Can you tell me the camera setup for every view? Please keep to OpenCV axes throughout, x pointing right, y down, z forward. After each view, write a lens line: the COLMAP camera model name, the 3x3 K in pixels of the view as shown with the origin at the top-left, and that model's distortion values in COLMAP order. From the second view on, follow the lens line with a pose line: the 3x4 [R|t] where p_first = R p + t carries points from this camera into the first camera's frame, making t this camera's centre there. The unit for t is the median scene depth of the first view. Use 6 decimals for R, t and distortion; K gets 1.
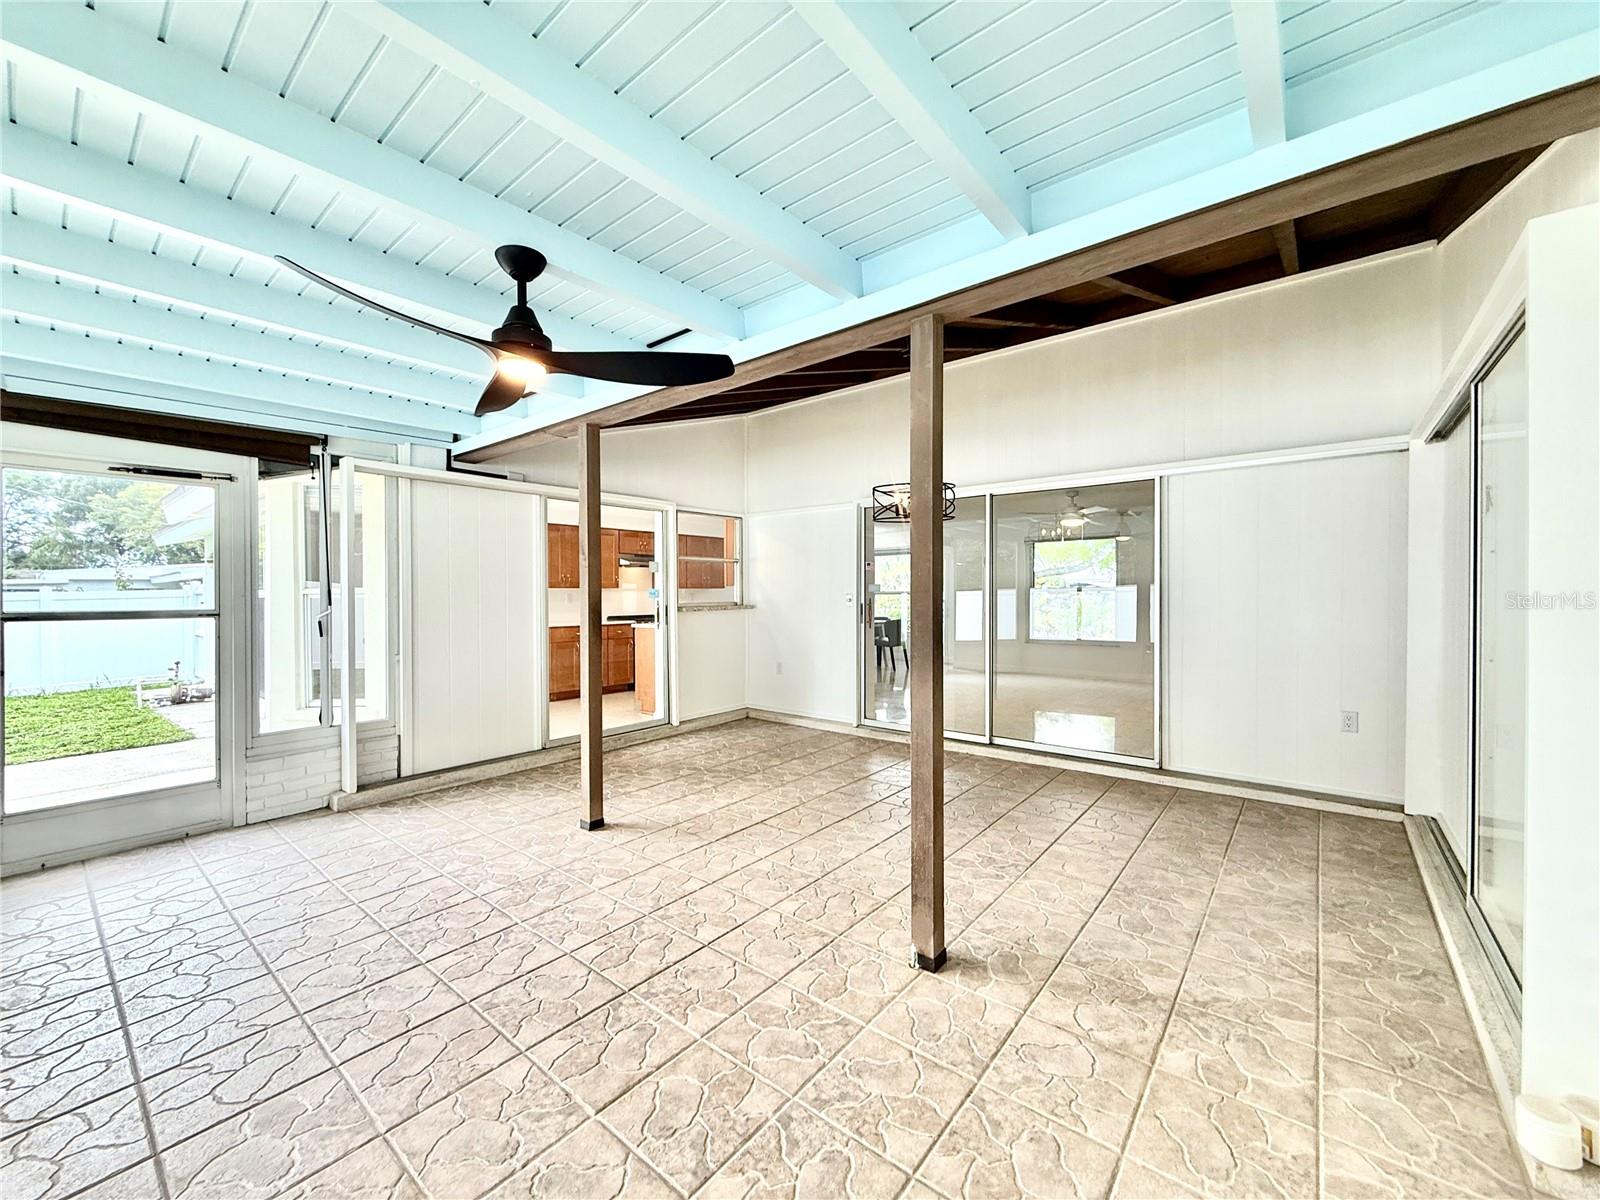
lens RADIAL K [[637.9, 0, 796.6], [0, 637.9, 597.9], [0, 0, 1]] dist [-0.001964, 0.001222]
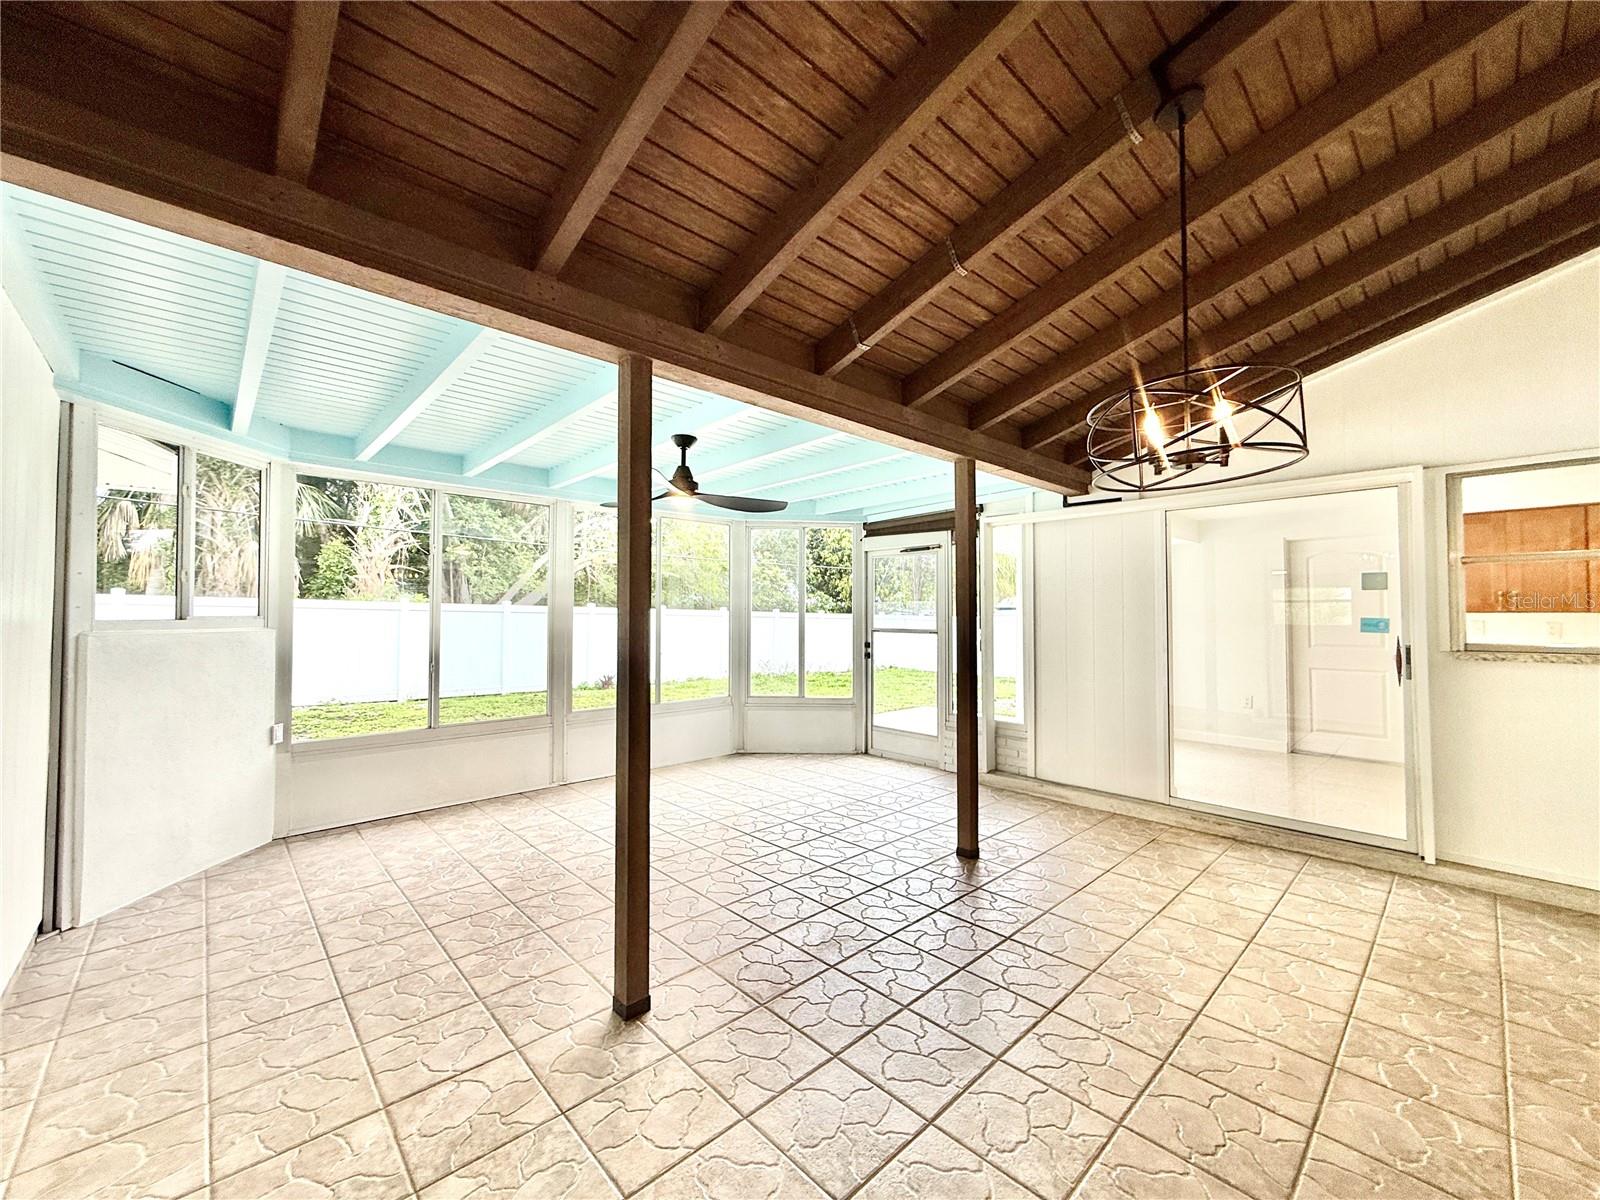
lens RADIAL K [[637.9, 0, 798.4], [0, 637.9, 600.3], [0, 0, 1]] dist [-0.001964, 0.001222]
pose [[-0.133541, -0.016941, -0.990899, 0.628935], [-0.007122, 0.999844, -0.016134, -0.023211], [0.991018, 0.004903, -0.133641, 0.754429]]
